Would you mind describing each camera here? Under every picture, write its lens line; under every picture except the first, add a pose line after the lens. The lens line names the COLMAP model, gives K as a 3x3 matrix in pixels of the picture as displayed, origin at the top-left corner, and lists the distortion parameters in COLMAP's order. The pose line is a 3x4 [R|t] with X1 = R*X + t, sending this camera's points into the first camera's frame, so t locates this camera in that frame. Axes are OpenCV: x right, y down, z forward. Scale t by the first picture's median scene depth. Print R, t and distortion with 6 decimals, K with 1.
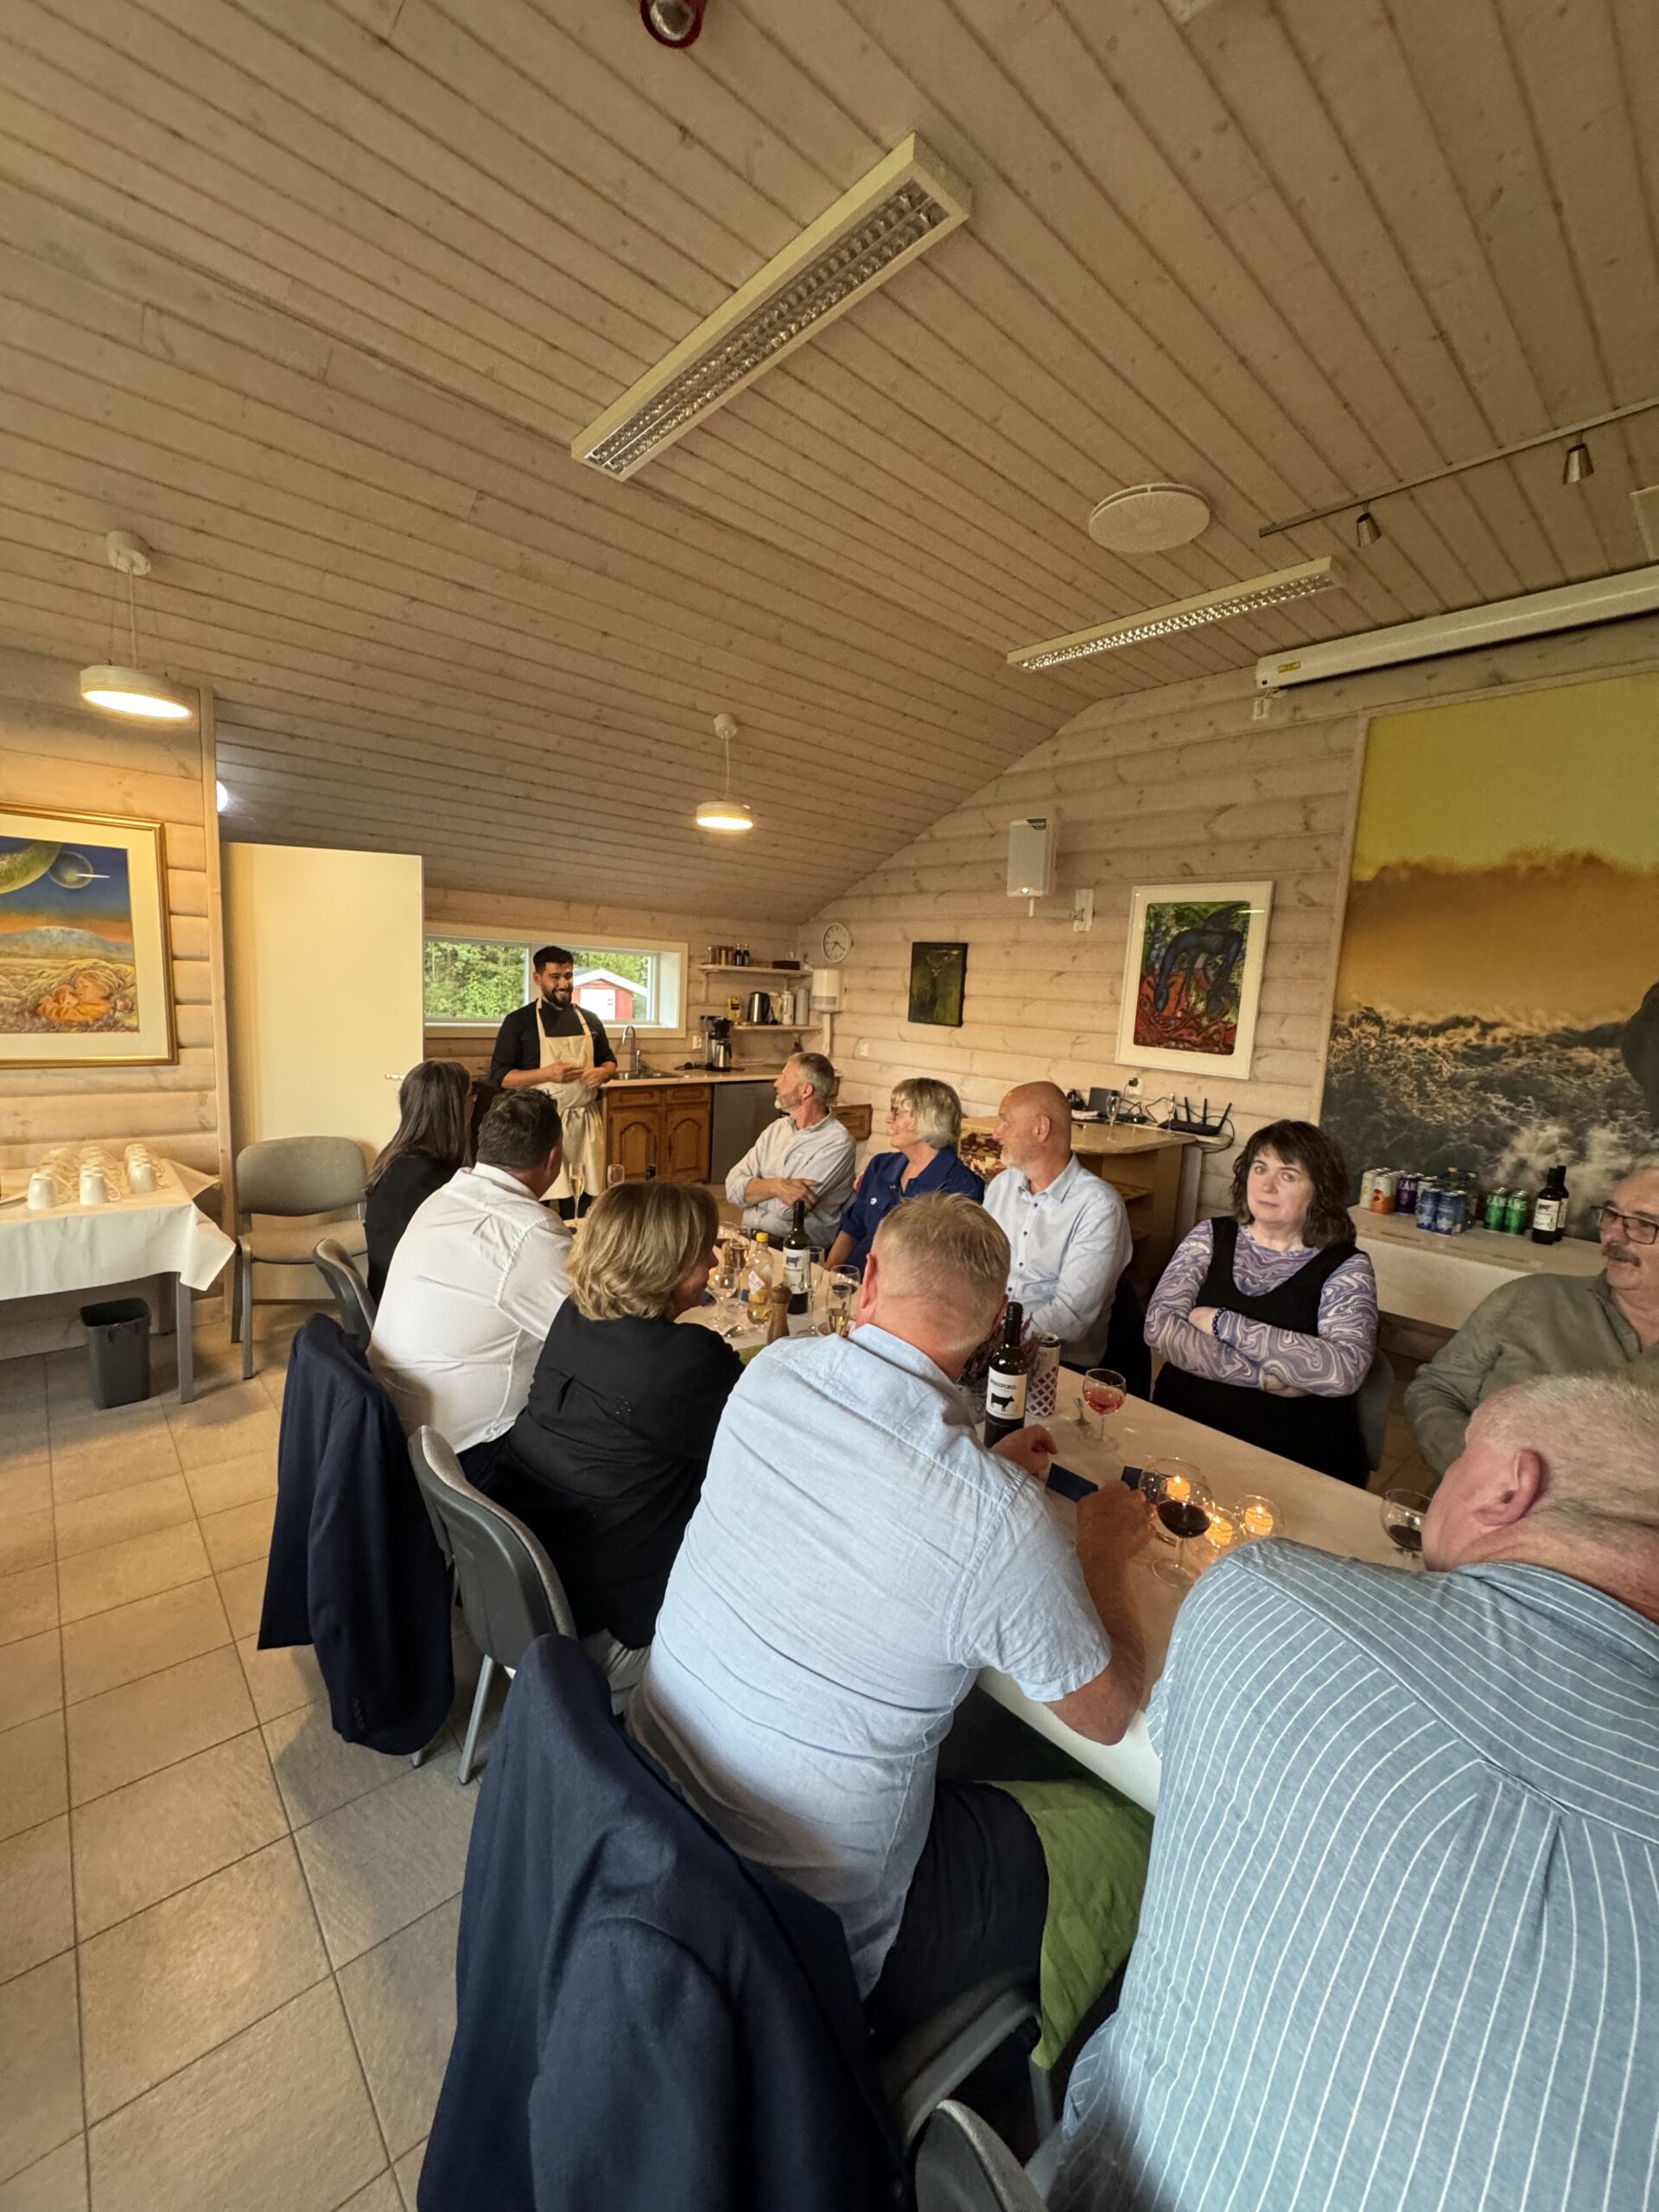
lens RADIAL K [[879.2, 0, 827.7], [0, 879.2, 1093.4], [0, 0, 1]] dist [-0.001726, -0.000205]
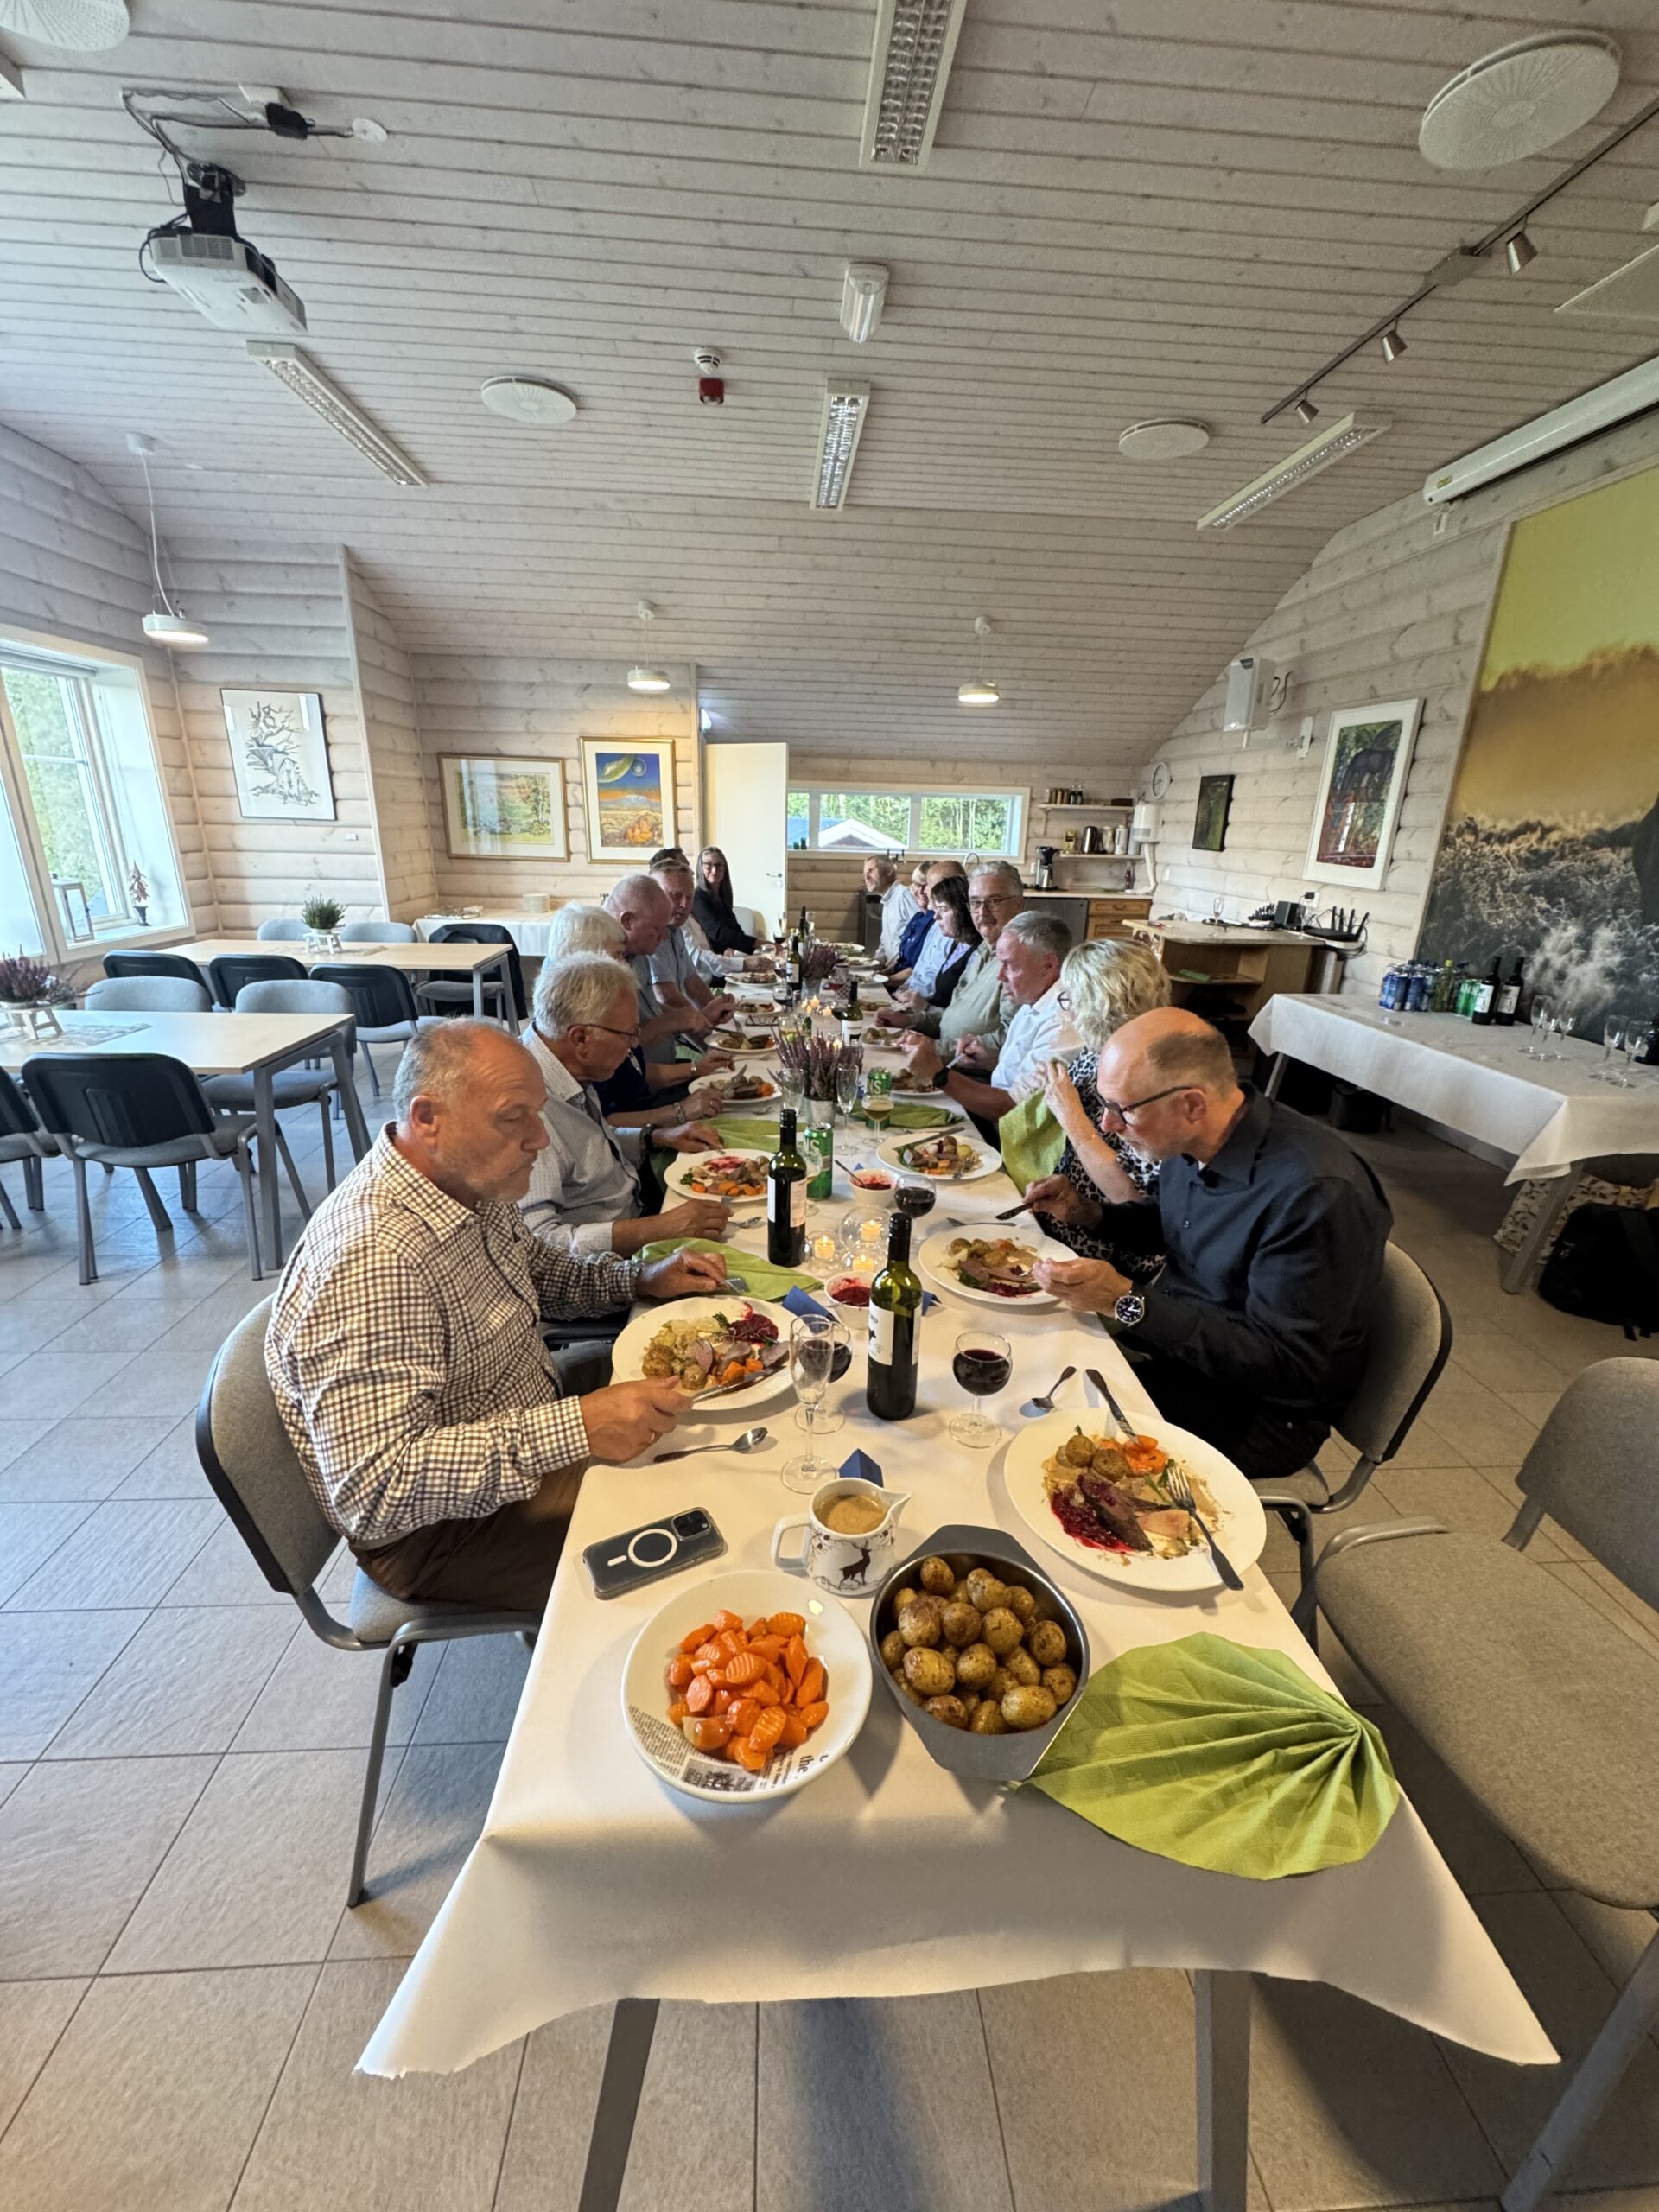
lens RADIAL K [[879.2, 0, 827.7], [0, 879.2, 1093.4], [0, 0, 1]] dist [-0.001726, -0.000205]
pose [[0.781490, 0.157019, -0.603836, 0.688488], [-0.061009, 0.982408, 0.176503, 0.088678], [0.620928, -0.101096, 0.777321, -0.337147]]
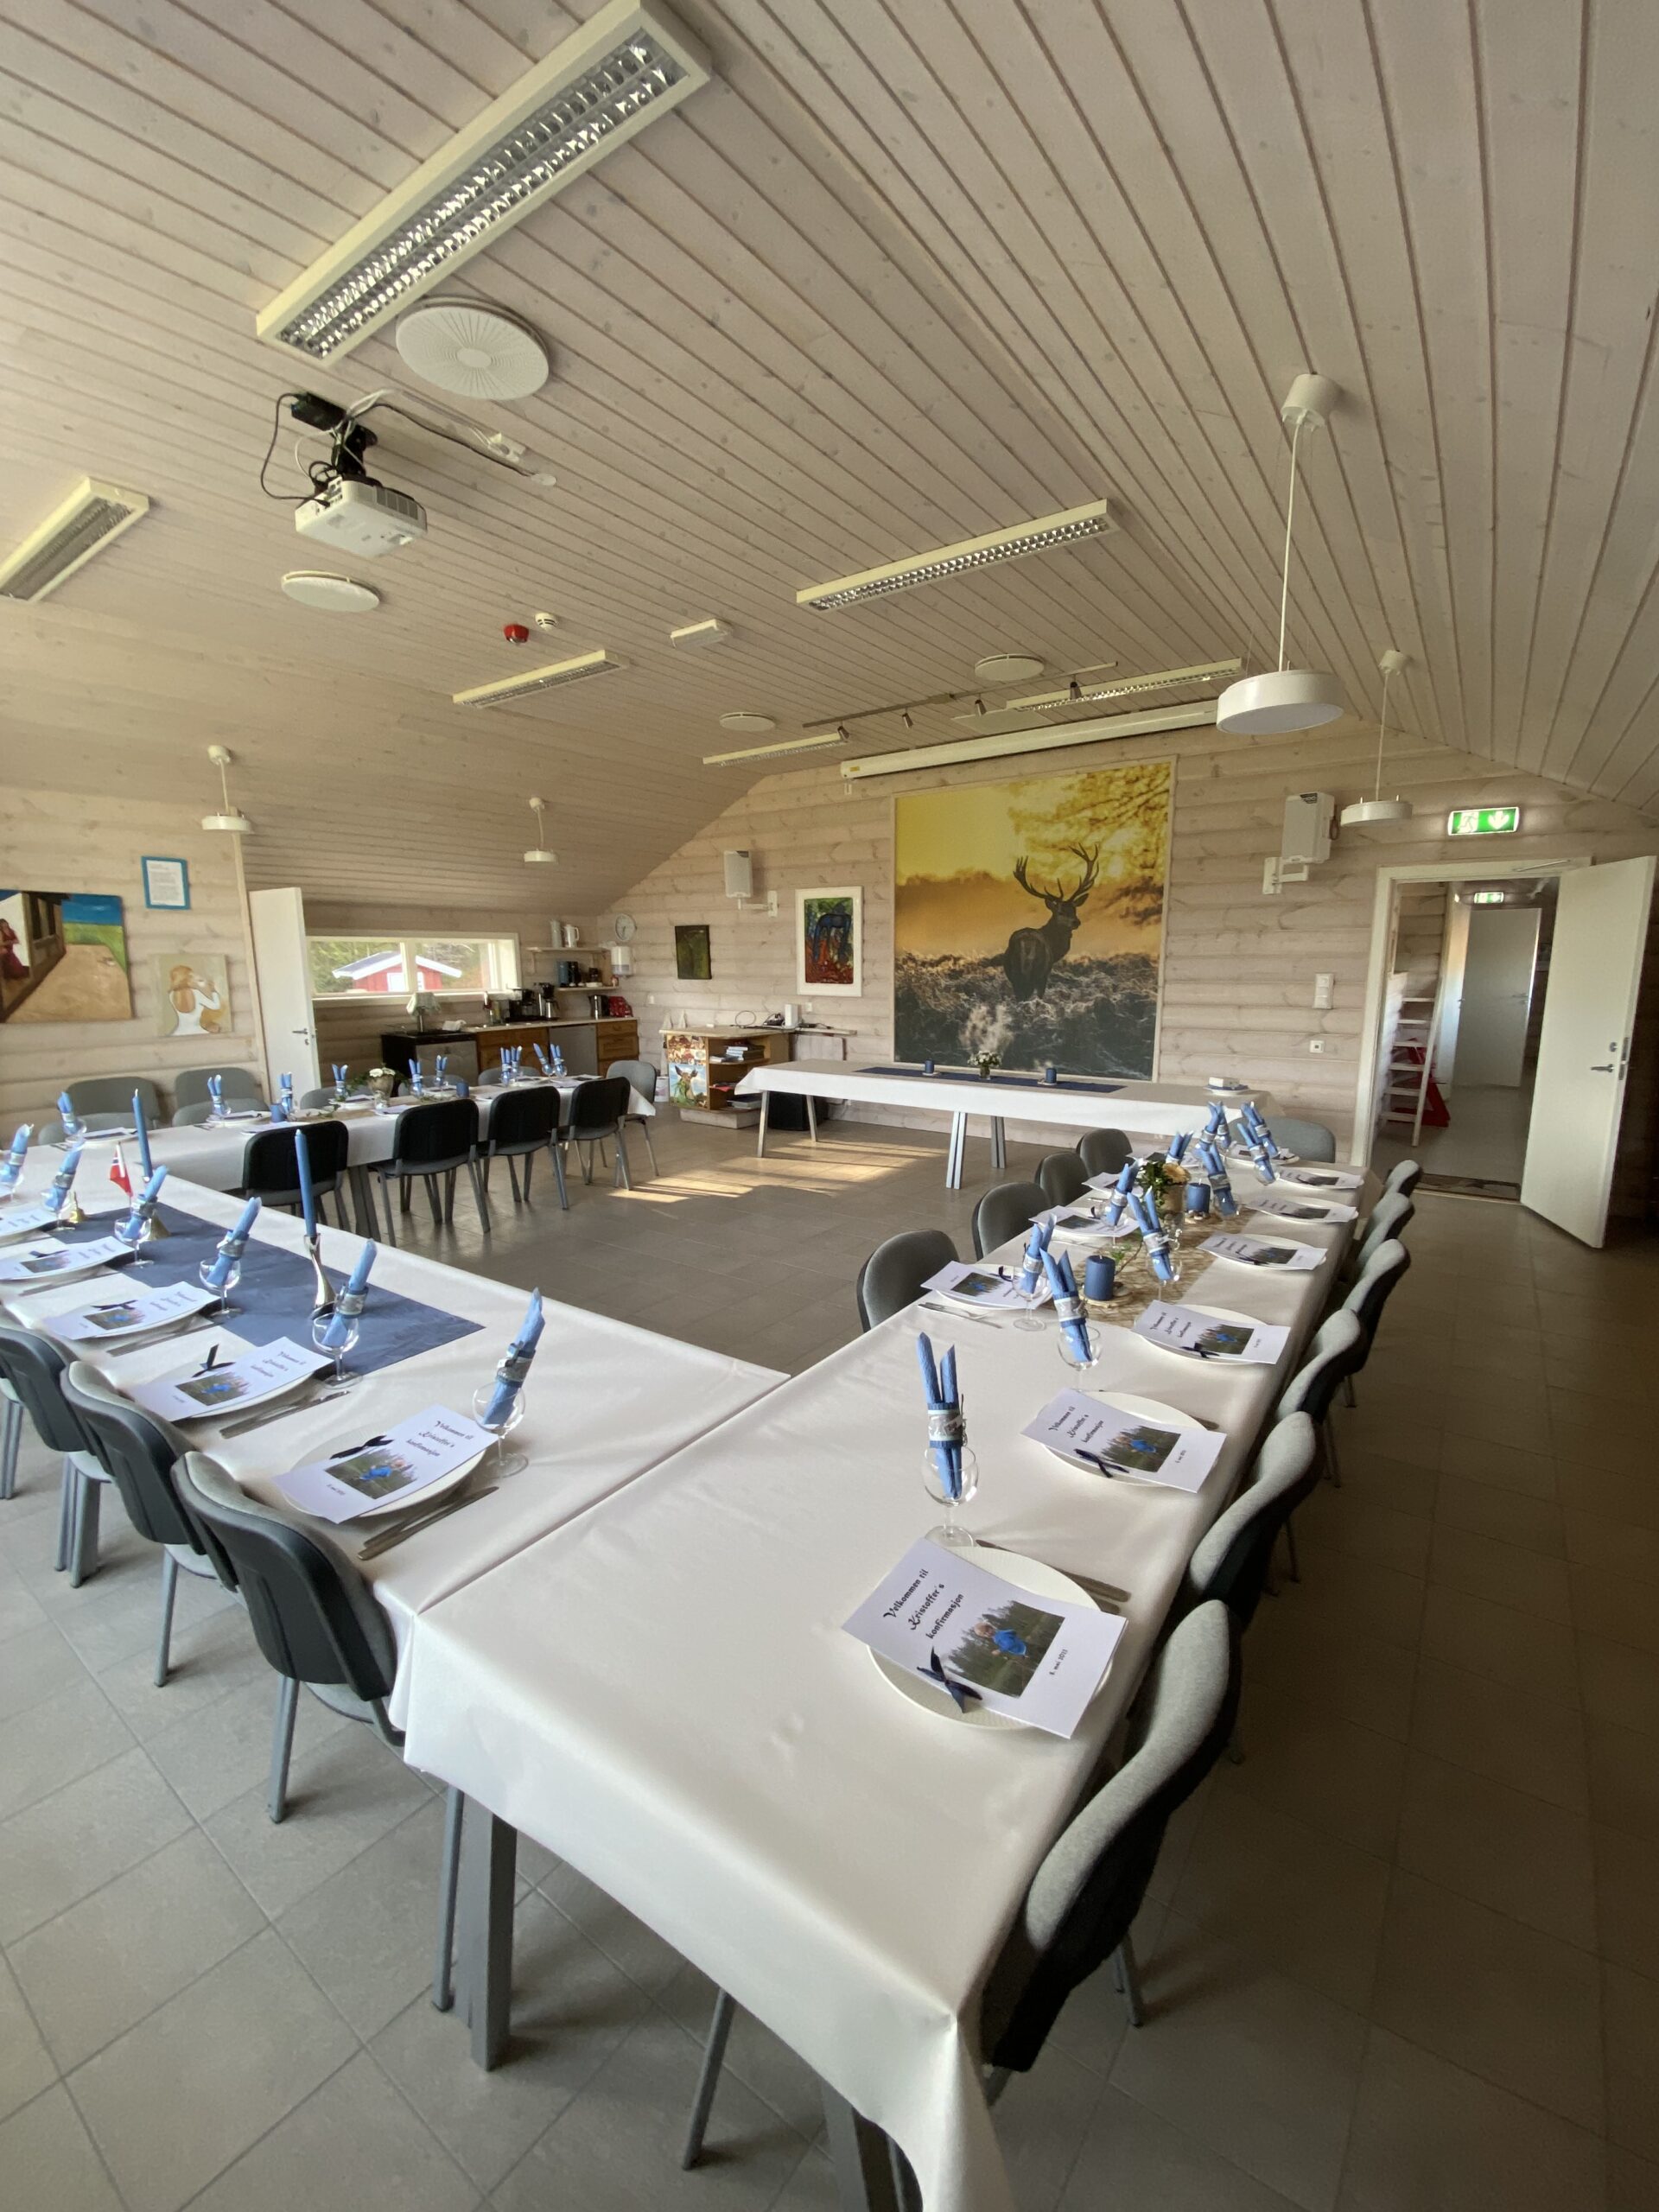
lens RADIAL K [[906.5, 0, 829.5], [0, 906.5, 1106.0], [0, 0, 1]] dist [0.041060, -0.000450]
pose [[0.976422, -0.091868, 0.195348, 0.033259], [0.082363, 0.995014, 0.056252, 0.103960], [-0.199541, -0.038836, 0.979120, -0.878586]]
